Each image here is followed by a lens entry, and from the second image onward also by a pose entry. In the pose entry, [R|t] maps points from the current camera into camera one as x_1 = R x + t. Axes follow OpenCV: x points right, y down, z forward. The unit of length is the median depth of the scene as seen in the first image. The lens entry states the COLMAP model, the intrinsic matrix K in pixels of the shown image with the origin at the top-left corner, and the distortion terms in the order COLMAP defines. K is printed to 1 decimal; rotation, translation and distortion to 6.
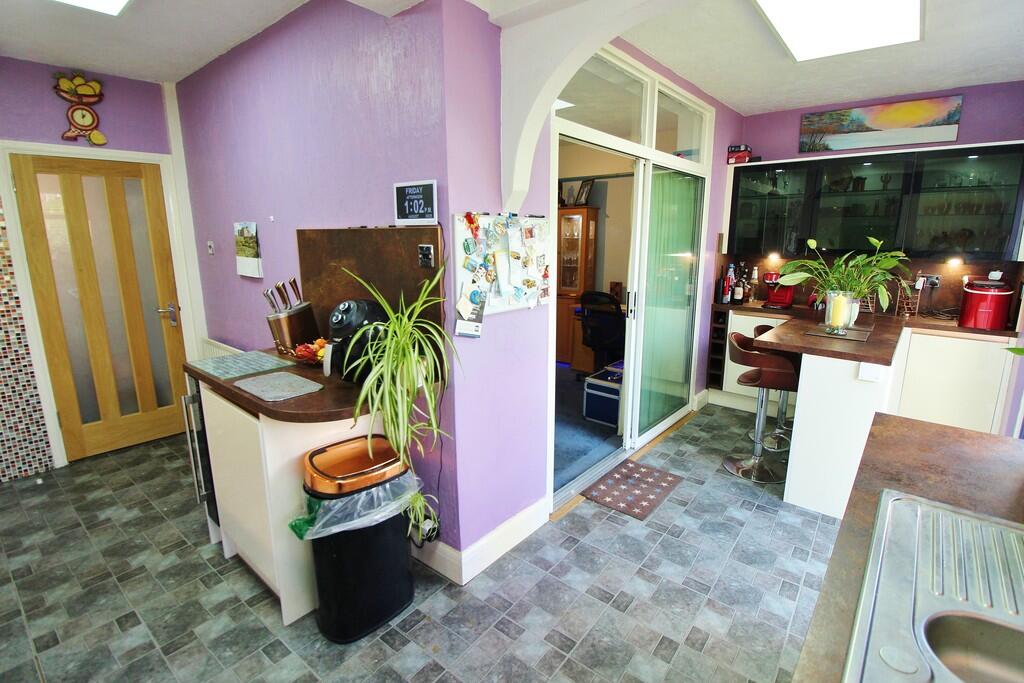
lens RADIAL K [[475.5, 0, 517.8], [0, 475.5, 332.0], [0, 0, 1]] dist [0.001622, -0.014078]
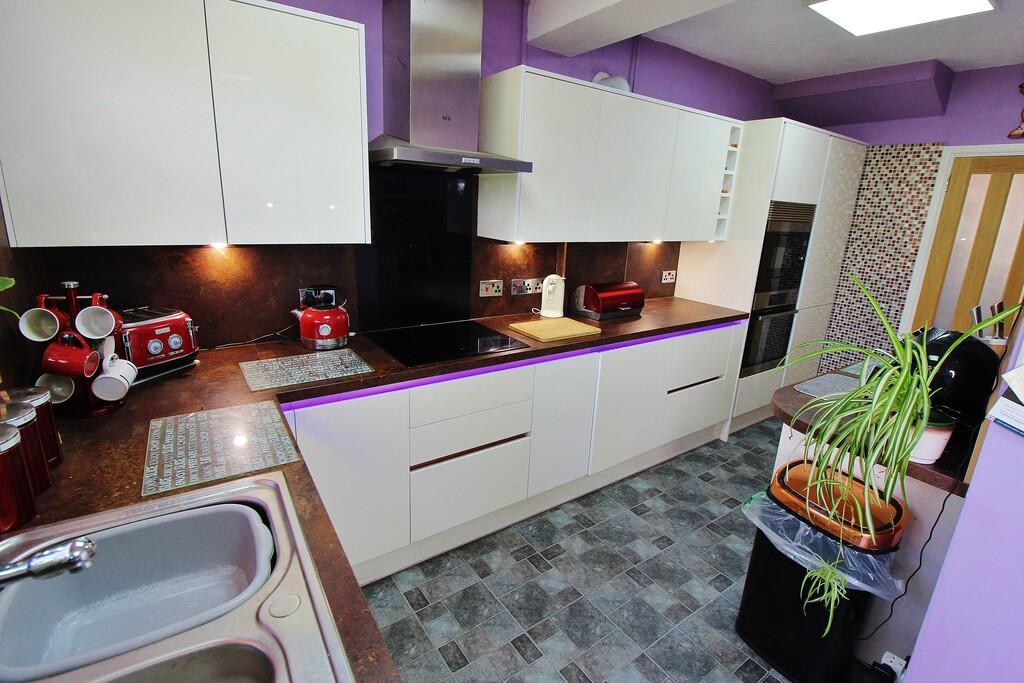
lens RADIAL K [[475.5, 0, 517.8], [0, 475.5, 332.0], [0, 0, 1]] dist [0.001622, -0.014078]
pose [[-0.274511, 0.236086, -0.932152, 0.517074], [-0.235637, 0.923320, 0.303242, -0.124100], [0.932265, 0.302893, -0.197831, 0.512965]]
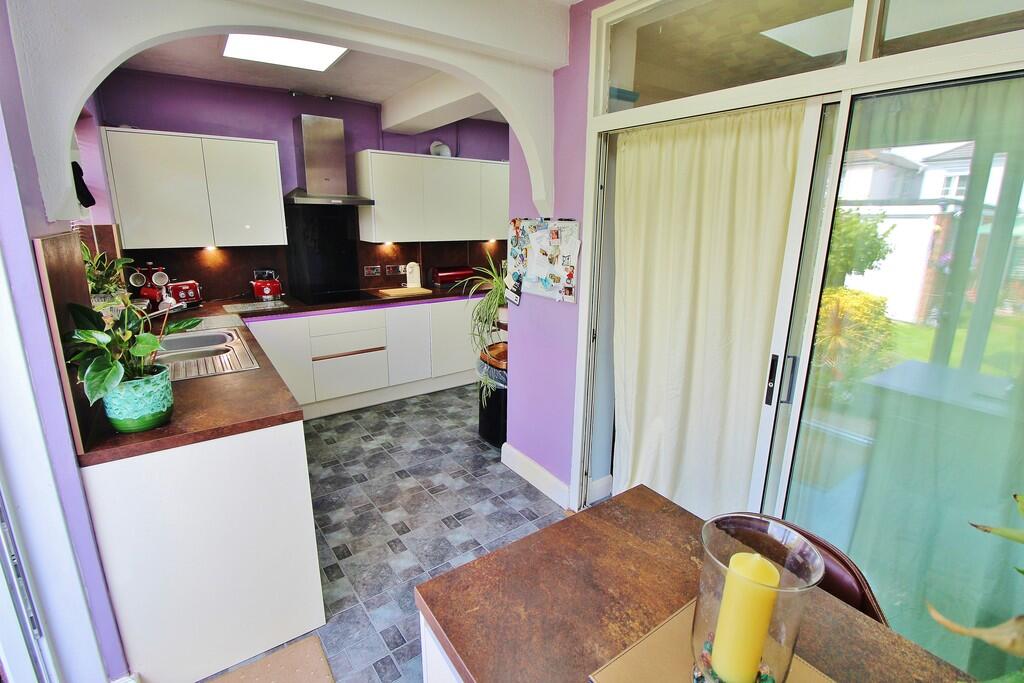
lens RADIAL K [[475.5, 0, 517.8], [0, 475.5, 332.0], [0, 0, 1]] dist [0.001622, -0.014078]
pose [[-0.249922, 0.227054, -0.941268, 1.220488], [-0.202863, 0.938264, 0.280193, -0.300095], [0.946776, 0.260975, -0.188432, 1.231228]]
